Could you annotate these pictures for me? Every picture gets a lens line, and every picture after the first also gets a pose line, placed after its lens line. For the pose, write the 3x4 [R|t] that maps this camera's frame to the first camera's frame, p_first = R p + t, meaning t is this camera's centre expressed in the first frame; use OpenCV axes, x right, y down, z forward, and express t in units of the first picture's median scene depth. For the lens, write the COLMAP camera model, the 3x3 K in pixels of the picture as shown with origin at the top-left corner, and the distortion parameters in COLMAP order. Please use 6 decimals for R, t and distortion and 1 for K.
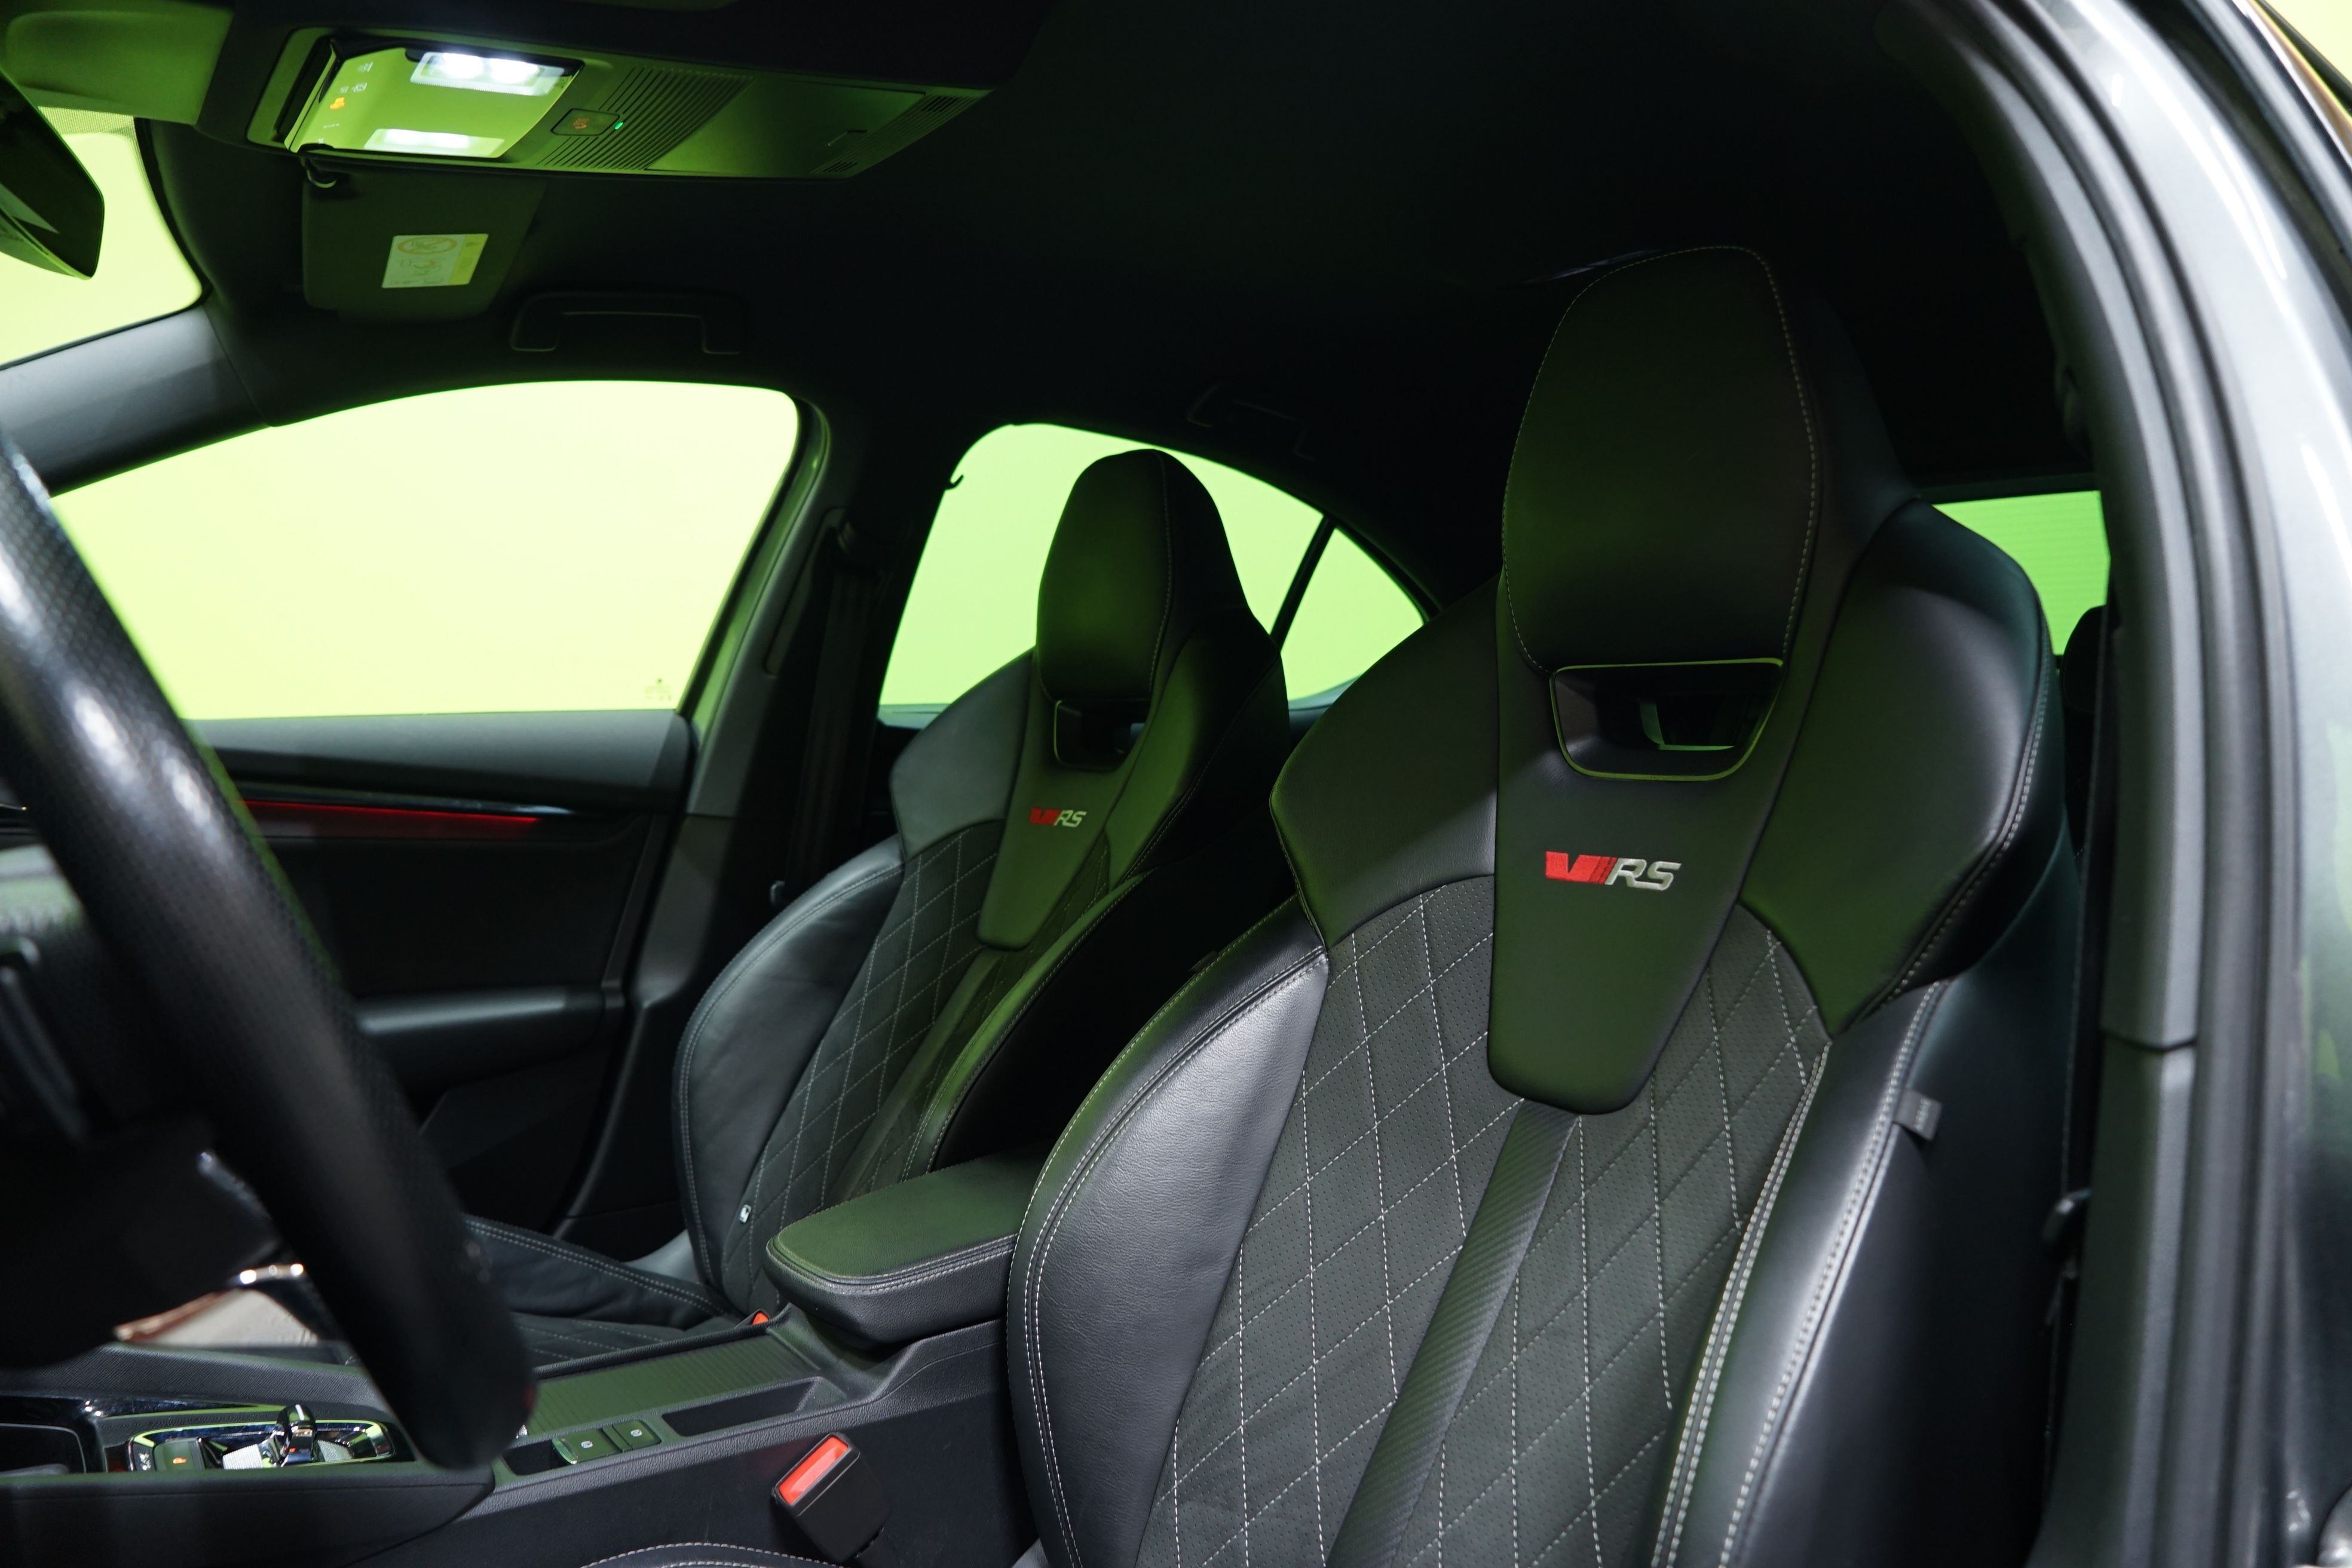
lens RADIAL K [[1566.2, 0, 1176.0], [0, 1566.2, 784.0], [0, 0, 1]] dist [-0.026491, 0.000987]
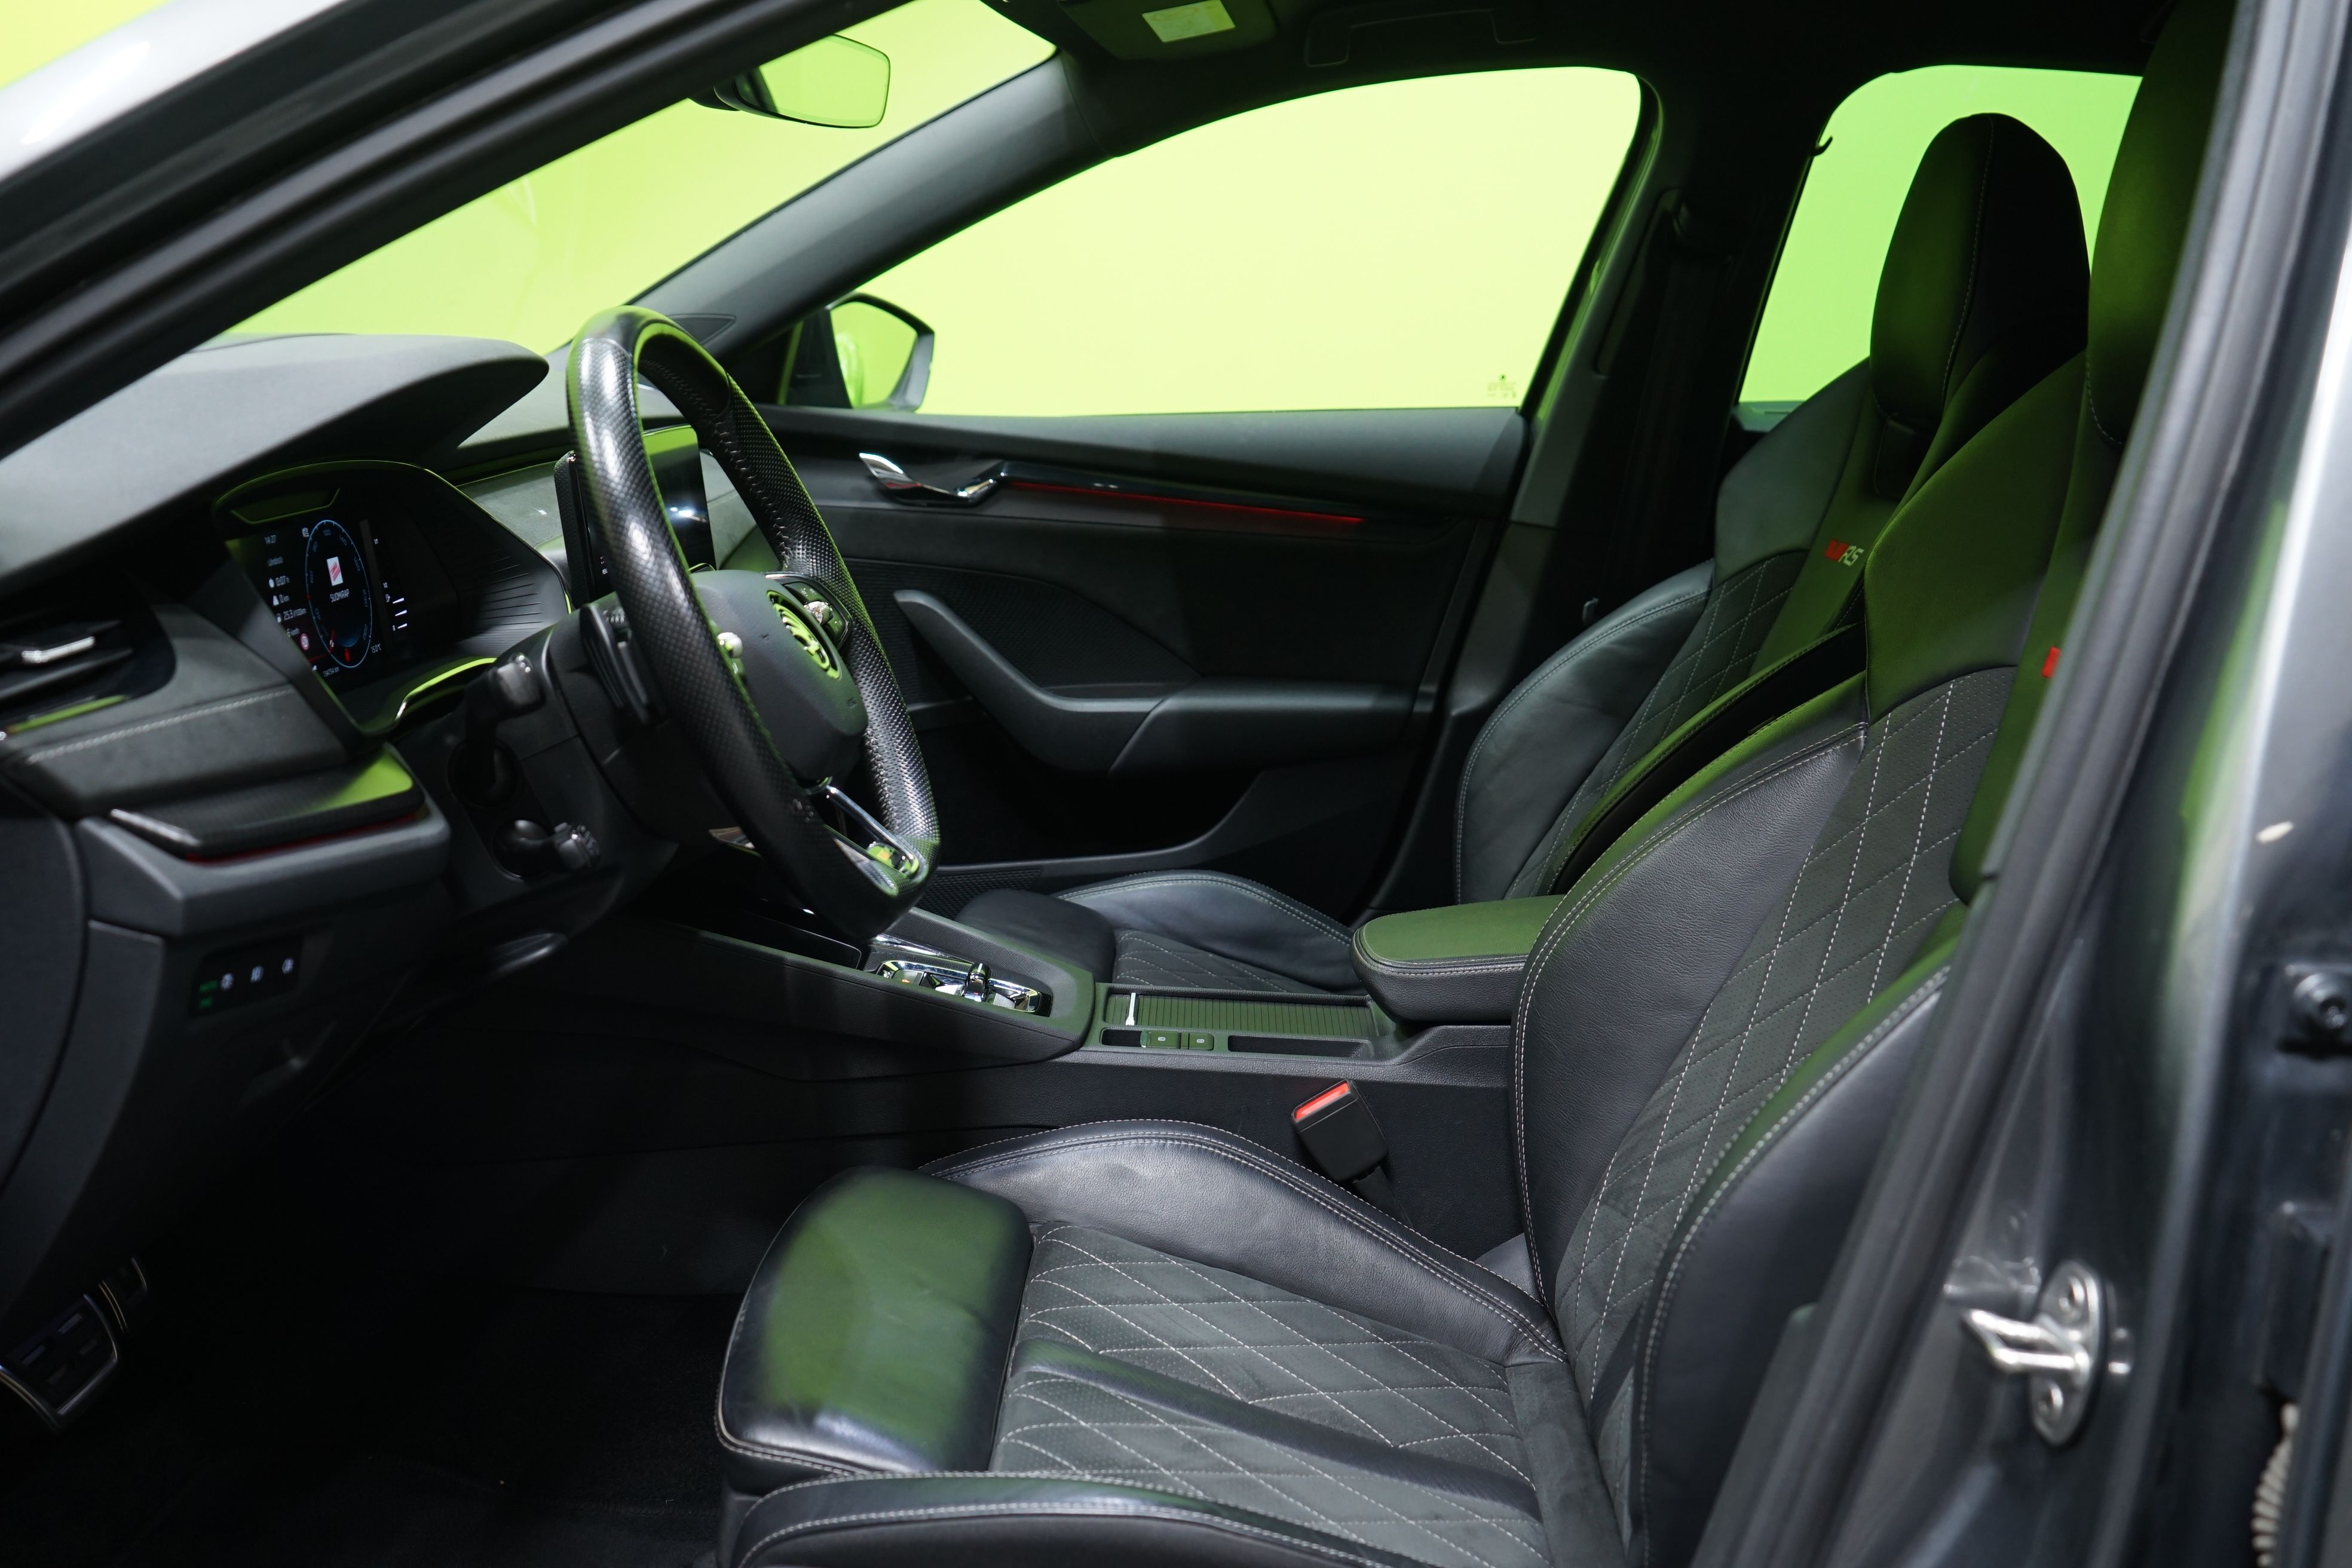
lens RADIAL K [[2242.7, 0, 1176.0], [0, 2242.7, 784.0], [0, 0, 1]] dist [0.003299, 0.003119]
pose [[0.778693, 0.130890, -0.613599, 0.405626], [-0.028912, 0.984444, 0.173306, -0.056341], [0.626738, -0.117212, 0.770364, -0.216126]]
